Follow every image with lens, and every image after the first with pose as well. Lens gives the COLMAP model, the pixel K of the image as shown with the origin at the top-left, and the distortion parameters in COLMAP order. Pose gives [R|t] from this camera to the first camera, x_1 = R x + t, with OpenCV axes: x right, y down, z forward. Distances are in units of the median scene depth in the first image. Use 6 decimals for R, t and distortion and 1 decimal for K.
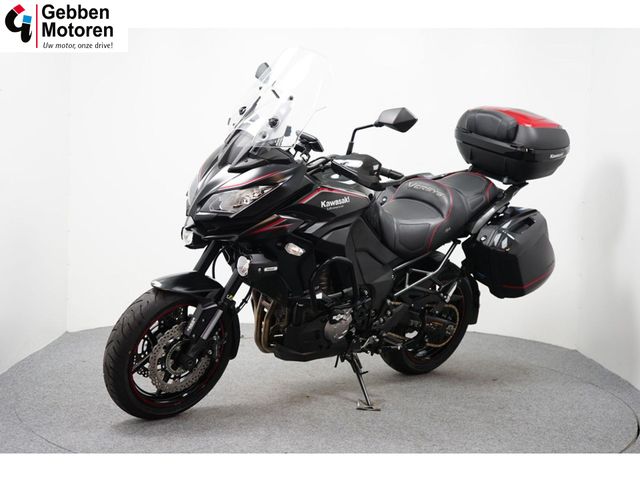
lens RADIAL K [[891.0, 0, 319.2], [0, 891.0, 242.1], [0, 0, 1]] dist [0.153368, 0.000000]
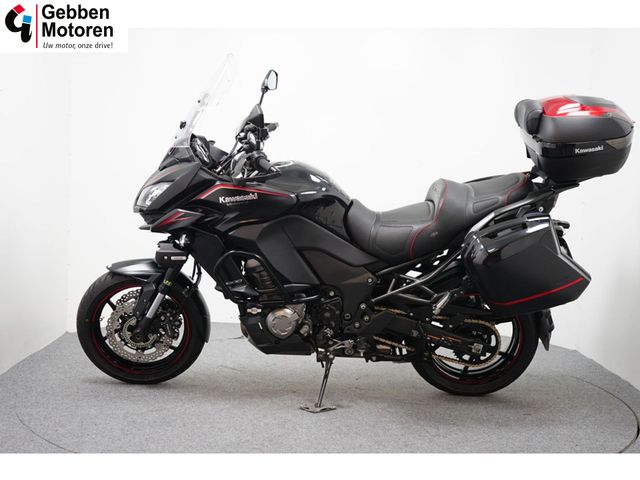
lens RADIAL K [[891.0, 0, 319.8], [0, 891.0, 238.2], [0, 0, 1]] dist [0.153368, 0.000000]
pose [[0.738058, 0.037047, -0.673719, 0.763593], [-0.056213, 0.998396, -0.006680, 0.003165], [0.672391, 0.042802, 0.738957, 0.283647]]
